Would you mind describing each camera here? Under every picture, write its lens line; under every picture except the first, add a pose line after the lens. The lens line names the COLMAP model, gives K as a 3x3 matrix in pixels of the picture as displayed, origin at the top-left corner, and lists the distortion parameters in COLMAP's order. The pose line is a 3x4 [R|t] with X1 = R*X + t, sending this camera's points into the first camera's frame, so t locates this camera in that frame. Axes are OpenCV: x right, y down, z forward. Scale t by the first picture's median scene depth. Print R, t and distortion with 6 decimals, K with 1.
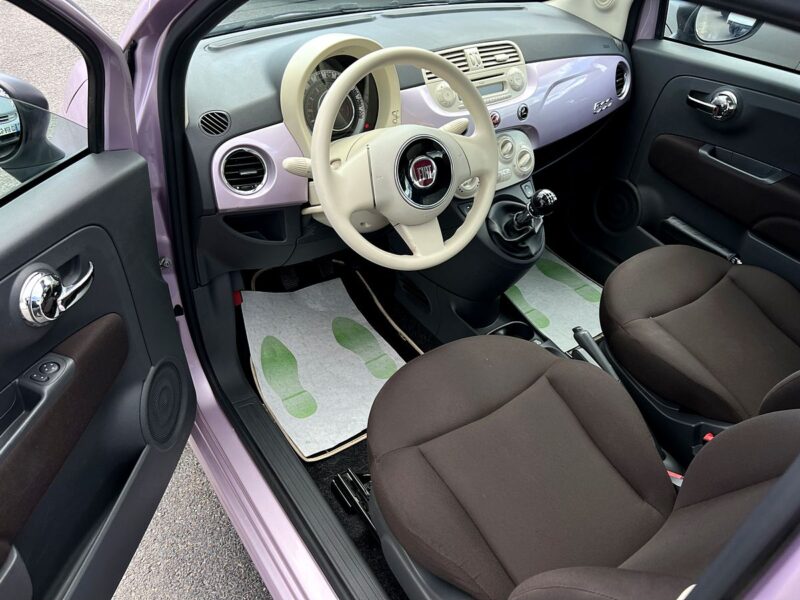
lens RADIAL K [[609.3, 0, 395.7], [0, 609.3, 299.7], [0, 0, 1]] dist [0.026301, -0.026590]
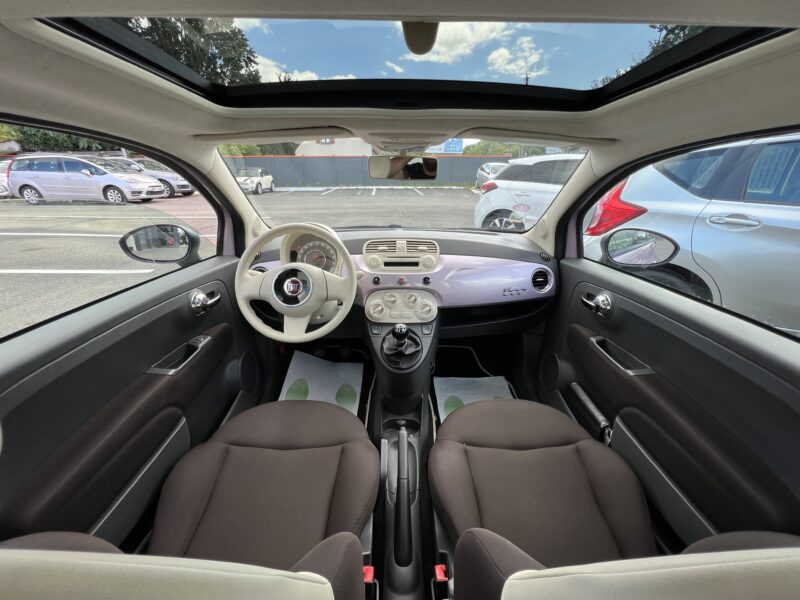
lens RADIAL K [[323.1, 0, 398.2], [0, 323.1, 294.0], [0, 0, 1]] dist [0.001748, -0.000003]
pose [[0.820722, 0.158565, -0.548883, 0.614125], [-0.326111, 0.918852, -0.222177, -0.061258], [0.469113, 0.361342, 0.805832, 0.294517]]
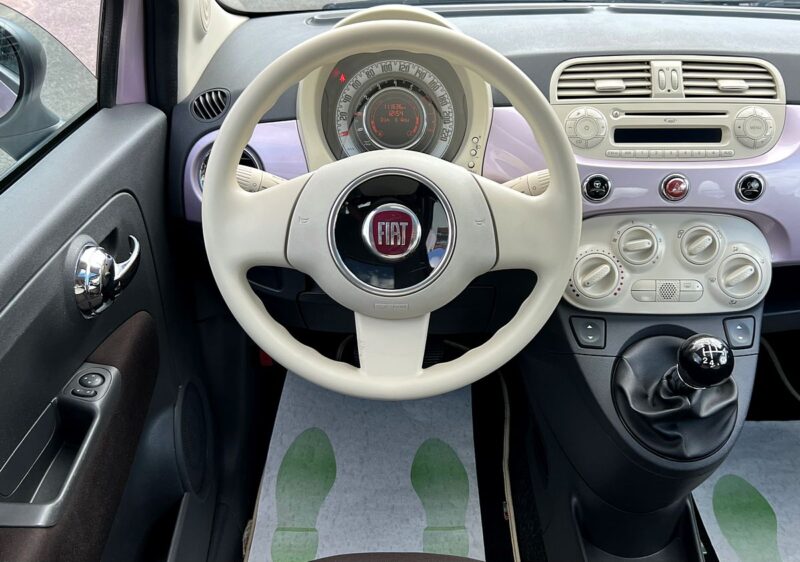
lens RADIAL K [[784.0, 0, 414.9], [0, 784.0, 235.6], [0, 0, 1]] dist [0.027899, 0.000000]
pose [[0.825753, 0.232922, -0.513692, 0.326461], [-0.325089, 0.940799, -0.095993, -0.107891], [0.460922, 0.246262, 0.852588, 0.296489]]
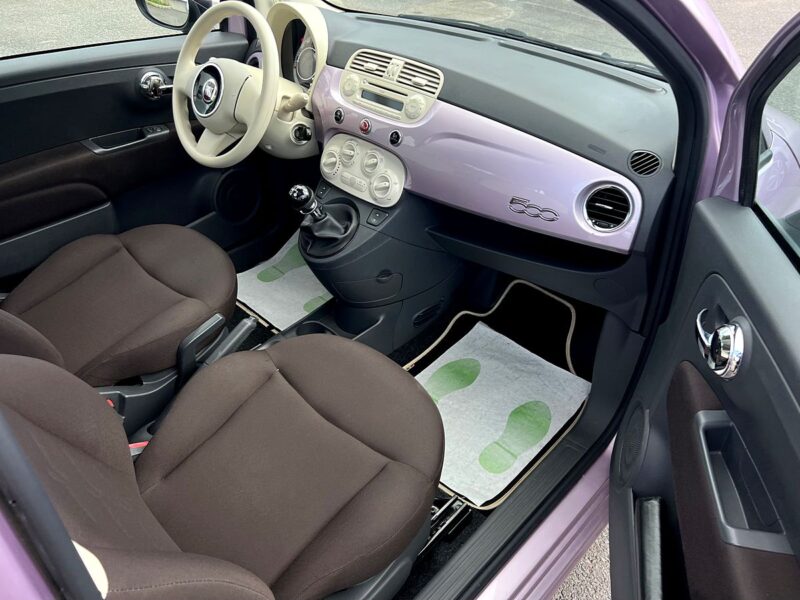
lens RADIAL K [[609.3, 0, 394.7], [0, 609.3, 298.8], [0, 0, 1]] dist [0.026301, -0.026590]
pose [[0.183273, 0.538417, -0.822507, 1.110691], [-0.620394, 0.712371, 0.328083, -0.435557], [0.762576, 0.450150, 0.464590, 0.670050]]
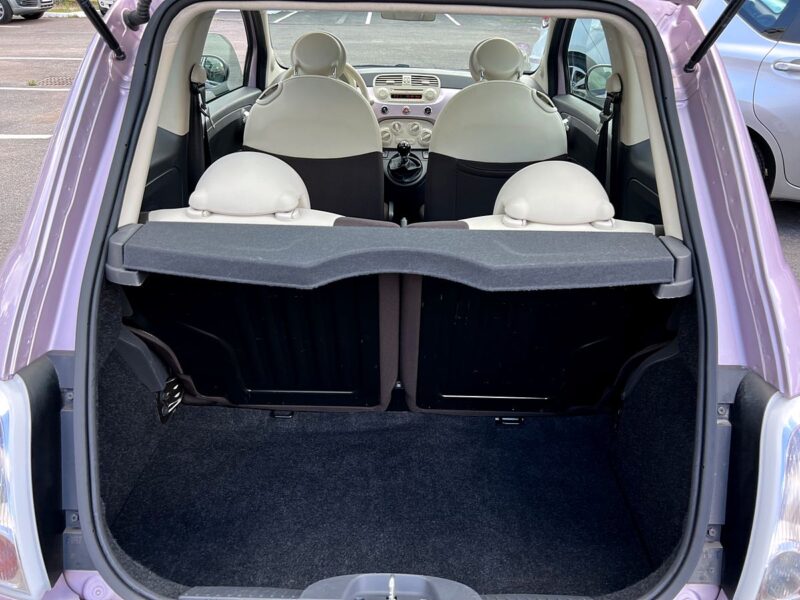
lens RADIAL K [[609.3, 0, 400.6], [0, 609.3, 301.7], [0, 0, 1]] dist [0.026301, -0.026590]
pose [[0.808579, 0.245490, -0.534728, 1.268520], [-0.347034, 0.932876, -0.096484, 0.439258], [0.475150, 0.263584, 0.839498, -0.440143]]
